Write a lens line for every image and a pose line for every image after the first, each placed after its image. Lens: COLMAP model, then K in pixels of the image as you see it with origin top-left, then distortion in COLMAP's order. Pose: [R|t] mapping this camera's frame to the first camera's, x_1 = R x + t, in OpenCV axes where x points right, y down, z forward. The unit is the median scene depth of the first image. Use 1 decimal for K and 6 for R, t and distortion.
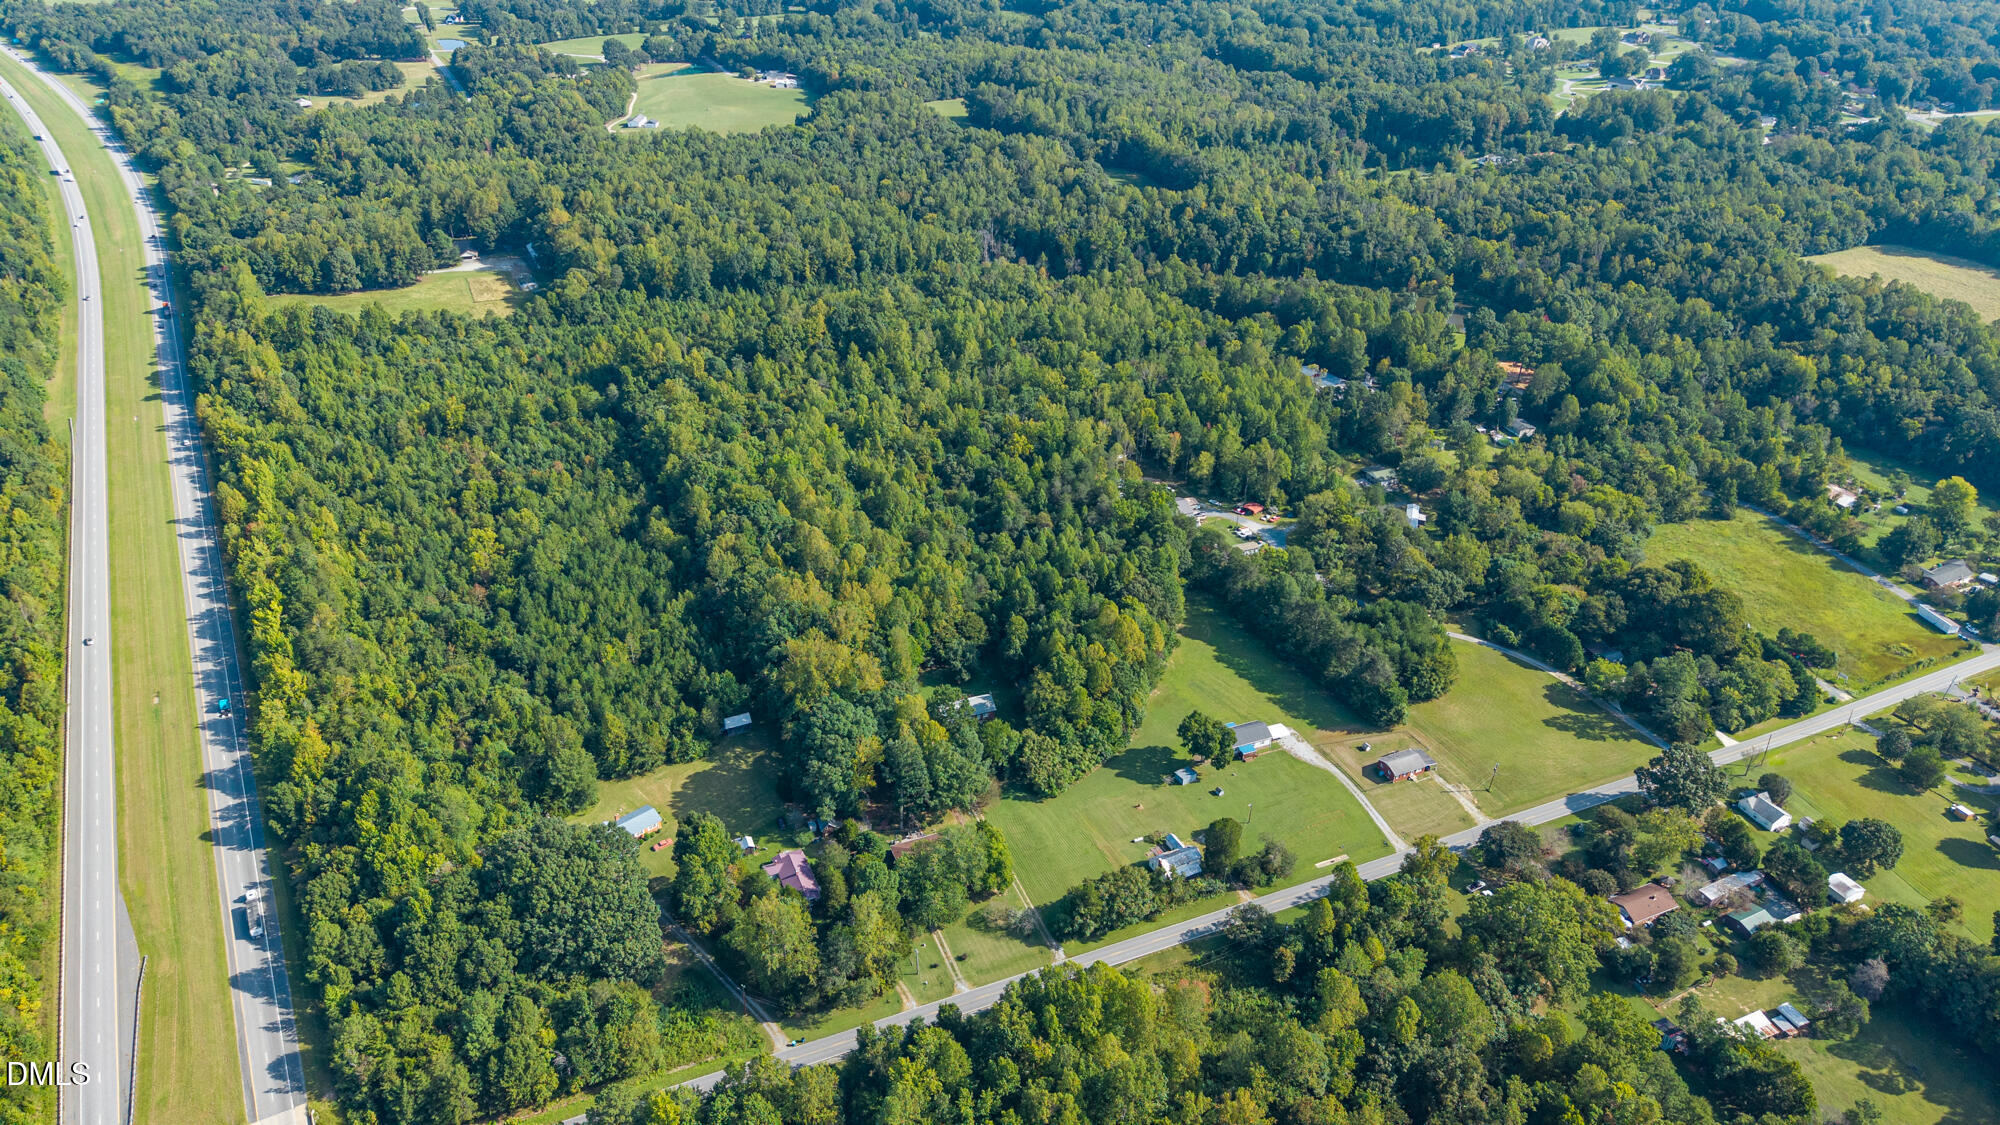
lens RADIAL K [[1342.8, 0, 1000.0], [0, 1342.8, 562.5], [0, 0, 1]] dist [0.033875, -0.041192]
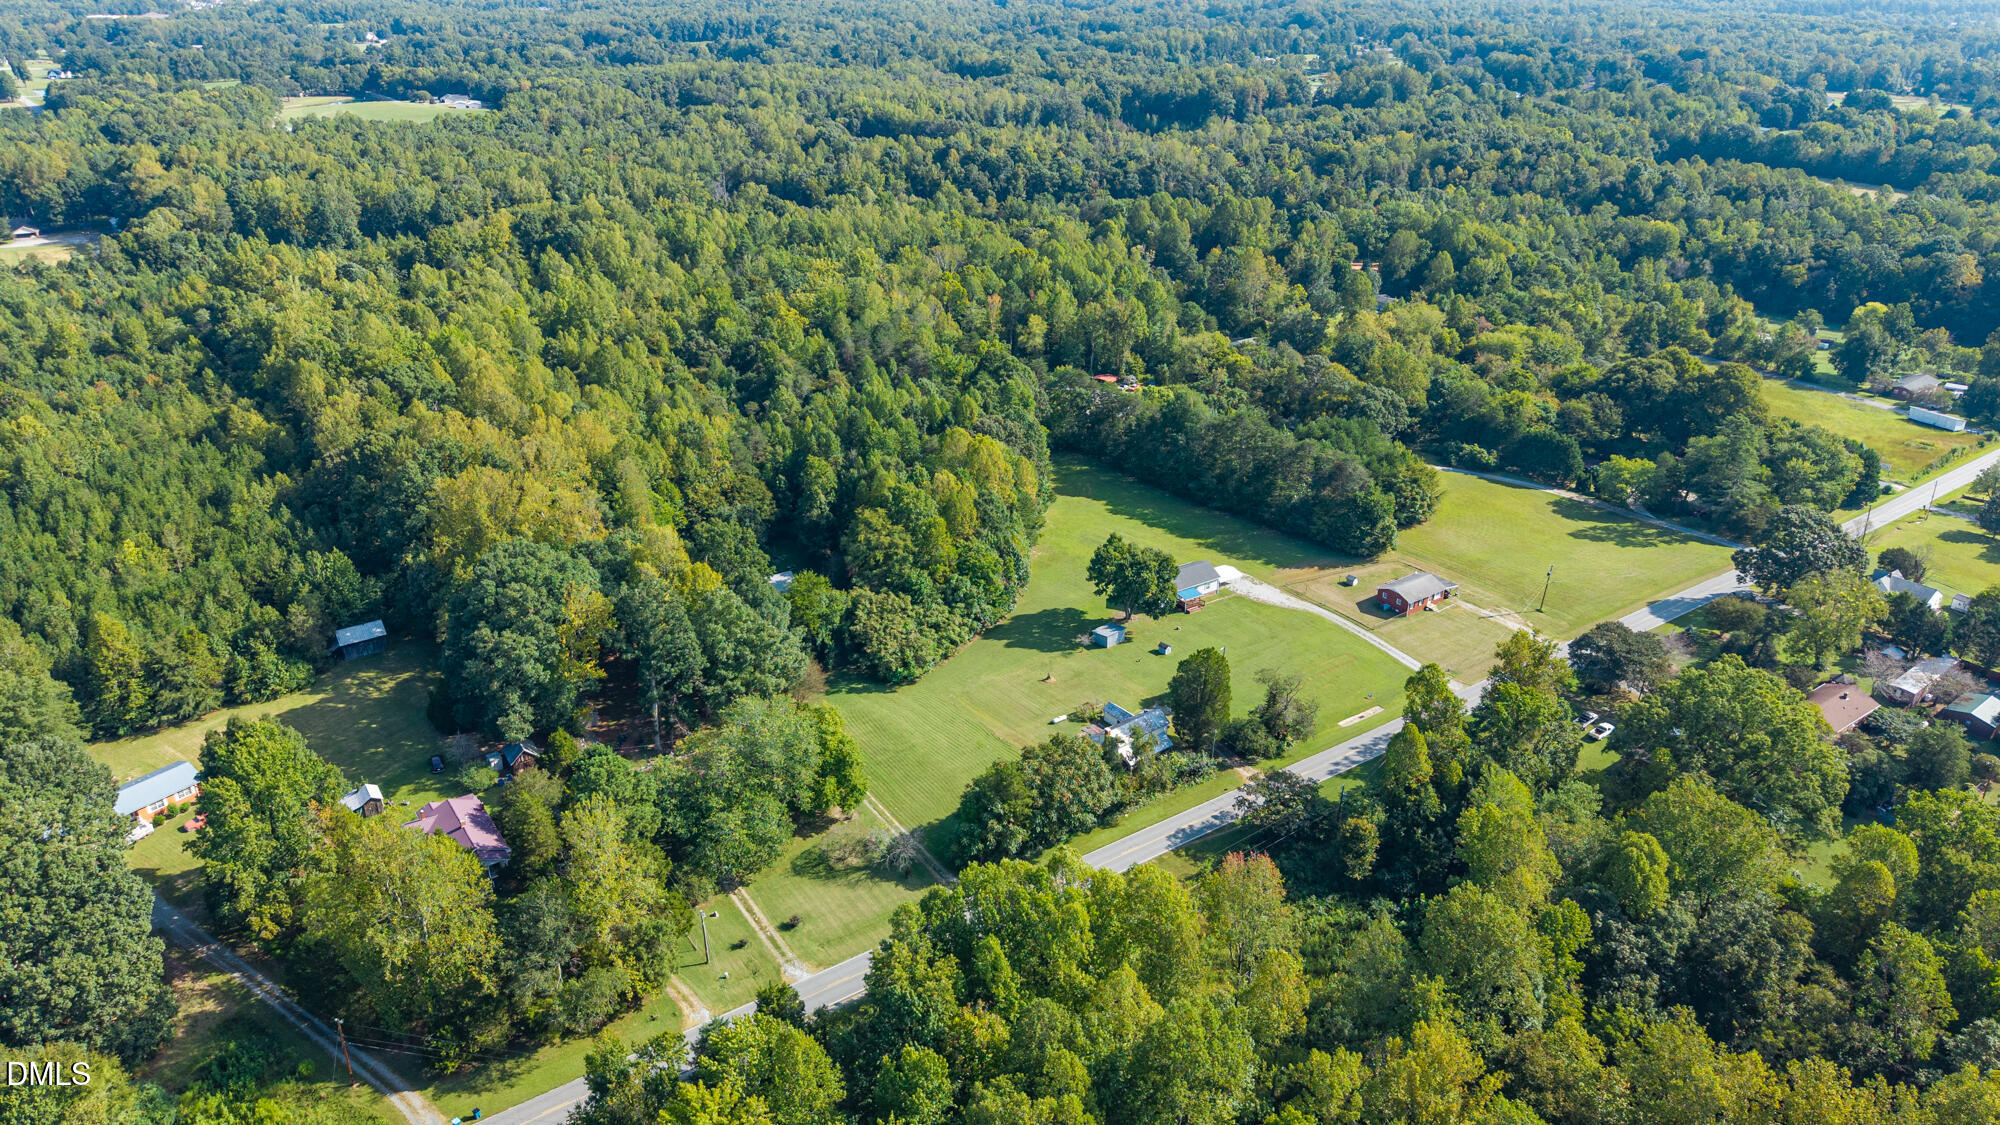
lens RADIAL K [[1342.8, 0, 1000.0], [0, 1342.8, 562.5], [0, 0, 1]] dist [0.033875, -0.041192]
pose [[0.978968, -0.089467, 0.183353, -0.021691], [0.108380, 0.989477, -0.095858, 0.143693], [-0.172847, 0.113714, 0.978362, 0.301091]]
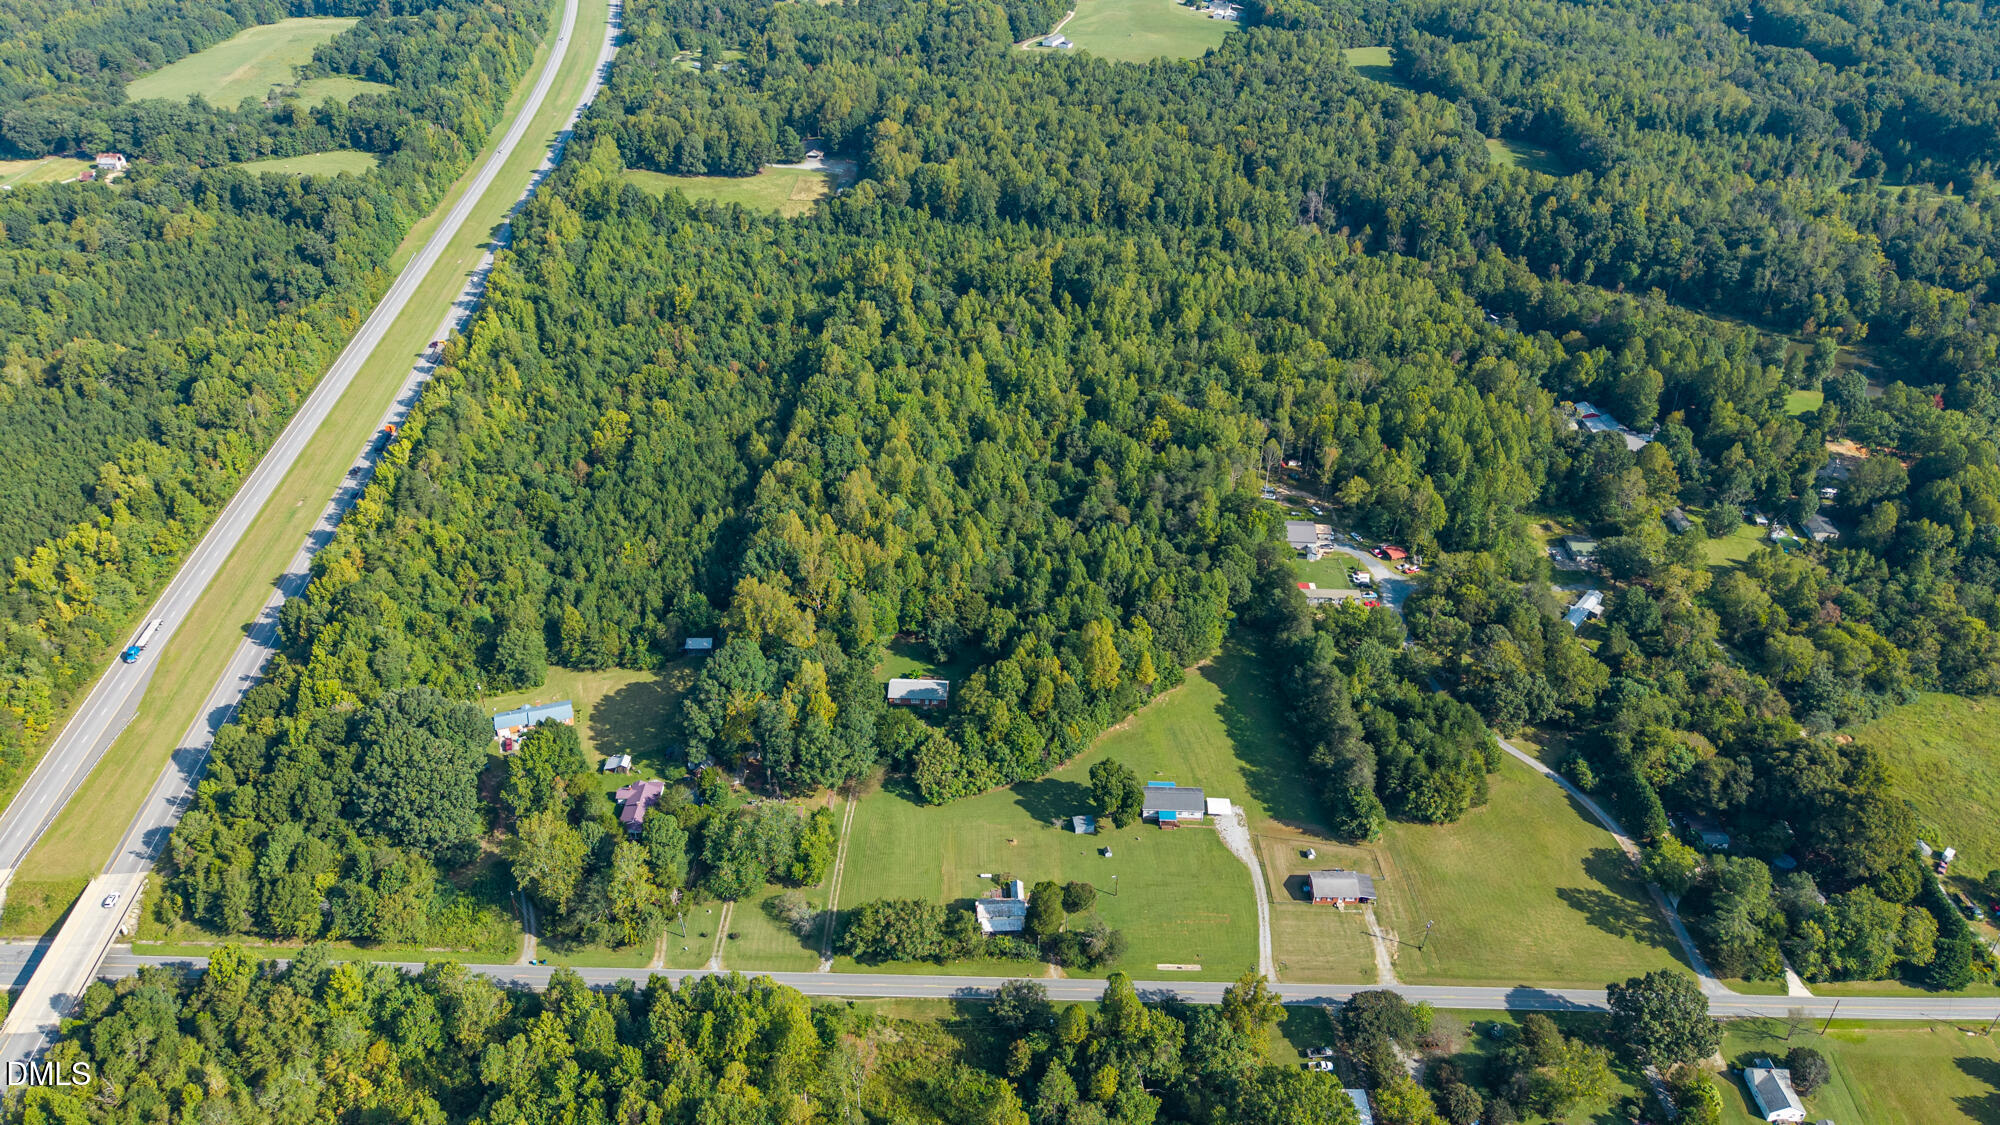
lens RADIAL K [[1342.8, 0, 1000.0], [0, 1342.8, 562.5], [0, 0, 1]] dist [0.033875, -0.041192]
pose [[0.910344, 0.224326, -0.347781, 0.287730], [-0.207336, 0.974496, 0.085851, -0.062025], [0.358170, -0.006046, 0.933637, 0.112205]]
